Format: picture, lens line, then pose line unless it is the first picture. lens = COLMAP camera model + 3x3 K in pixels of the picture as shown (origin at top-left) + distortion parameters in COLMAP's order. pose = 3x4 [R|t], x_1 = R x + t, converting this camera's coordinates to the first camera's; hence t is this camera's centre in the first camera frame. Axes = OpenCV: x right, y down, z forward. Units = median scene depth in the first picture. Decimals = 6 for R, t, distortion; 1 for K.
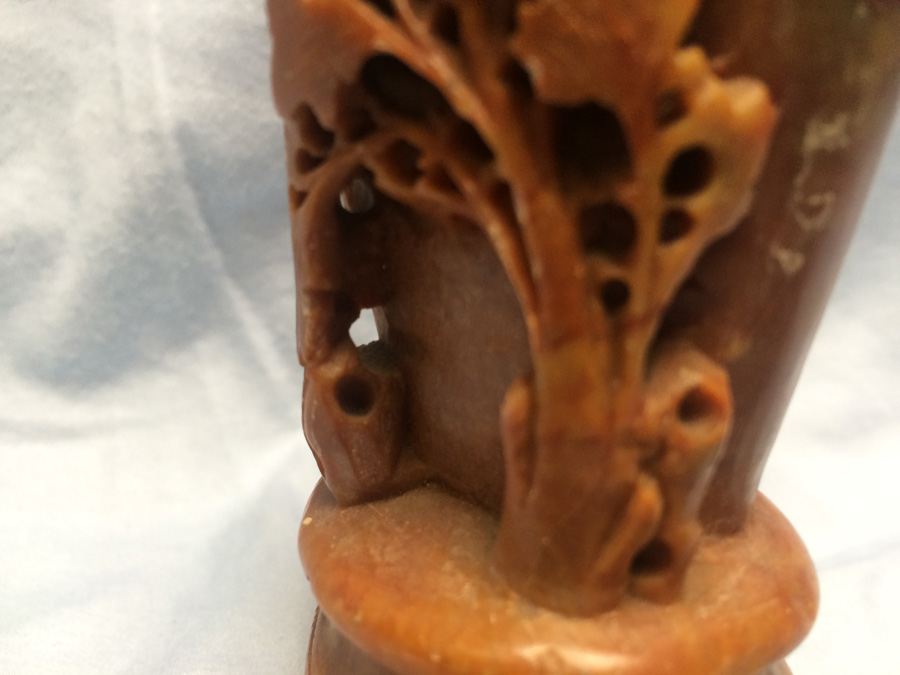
lens RADIAL K [[786.2, 0, 449.8], [0, 786.2, 336.1], [0, 0, 1]] dist [0.047477, -0.106713]
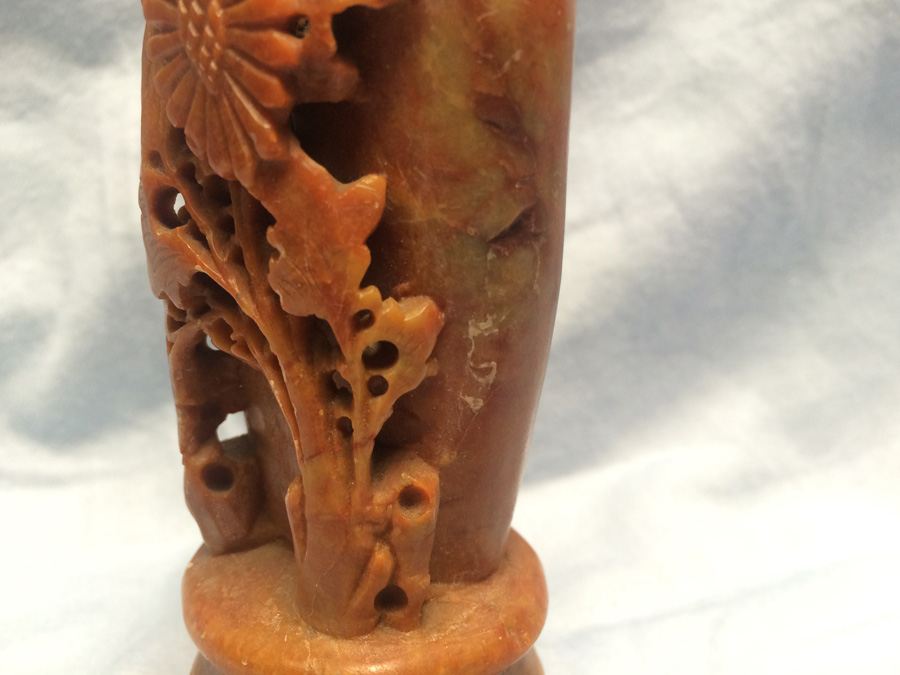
lens RADIAL K [[786.2, 0, 449.8], [0, 786.2, 336.1], [0, 0, 1]] dist [0.047477, -0.106713]
pose [[0.999422, 0.015602, -0.030216, 0.371485], [-0.016926, 0.998886, -0.044056, -0.135591], [0.029495, 0.044542, 0.998572, -0.457409]]
